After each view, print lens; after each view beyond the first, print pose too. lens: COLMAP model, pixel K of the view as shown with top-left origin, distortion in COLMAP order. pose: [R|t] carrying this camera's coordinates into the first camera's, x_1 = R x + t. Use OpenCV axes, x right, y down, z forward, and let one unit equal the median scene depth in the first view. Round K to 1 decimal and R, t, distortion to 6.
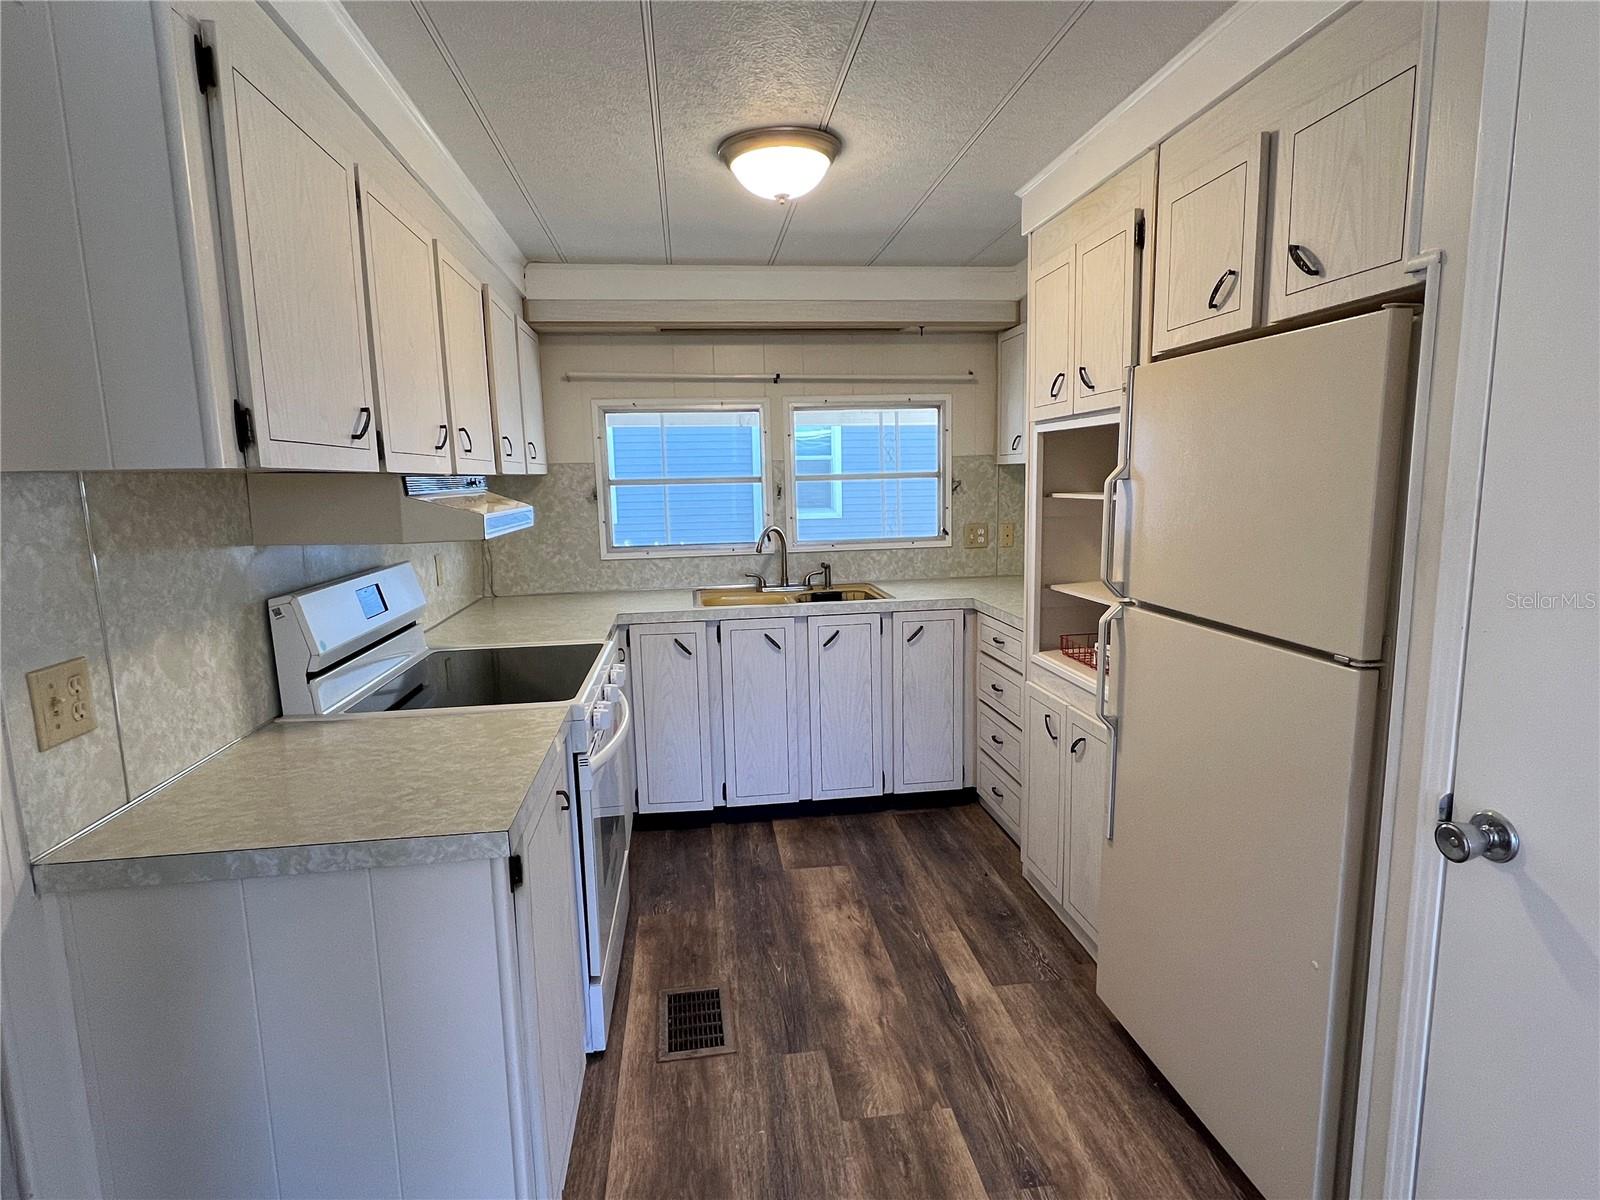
lens RADIAL K [[838.2, 0, 800.0], [0, 838.2, 600.0], [0, 0, 1]] dist [-0.001255, -0.000433]
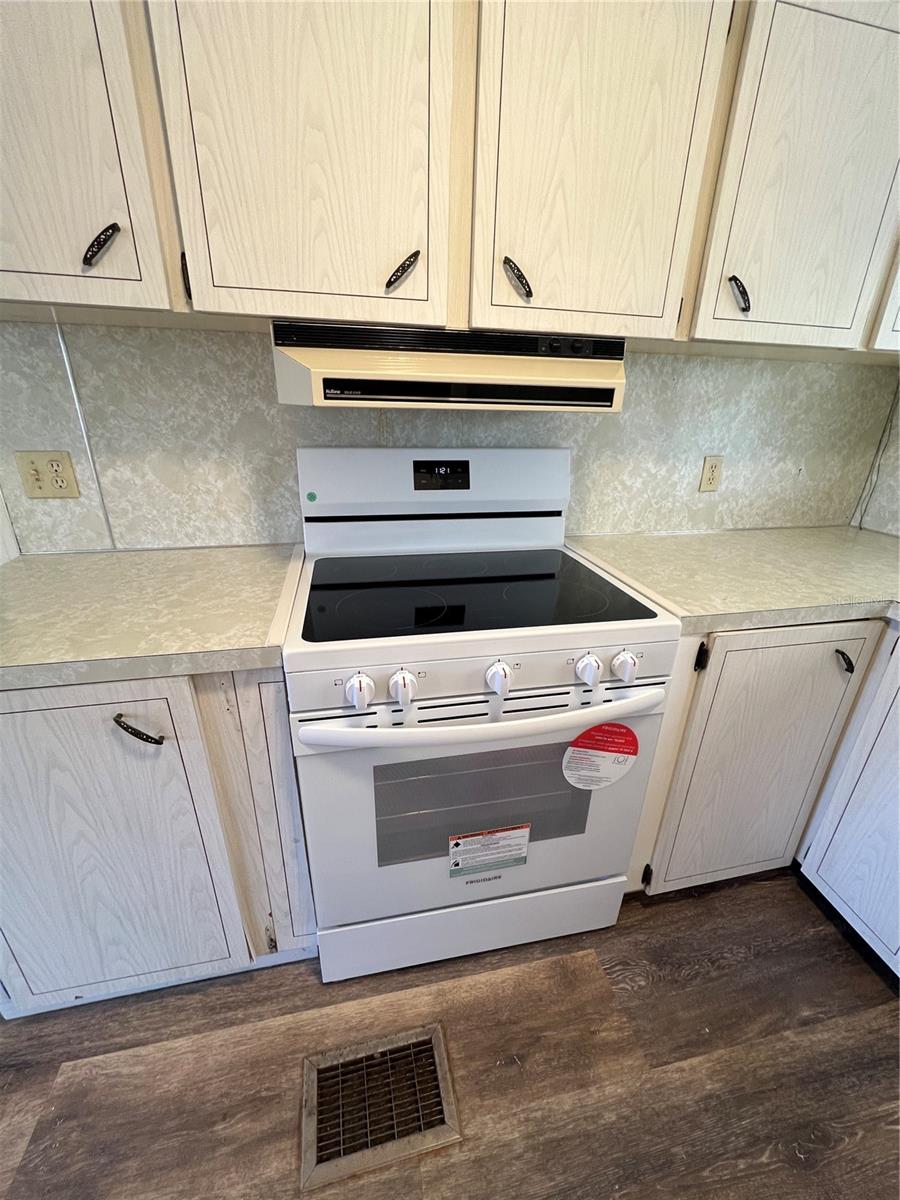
lens RADIAL K [[479.9, 0, 450.9], [0, 479.9, 603.1], [0, 0, 1]] dist [-0.001893, 0.000247]
pose [[0.078650, 0.401504, -0.912474, 0.128022], [-0.169175, 0.907409, 0.384694, -0.112214], [0.982443, 0.124112, 0.139292, 1.240332]]
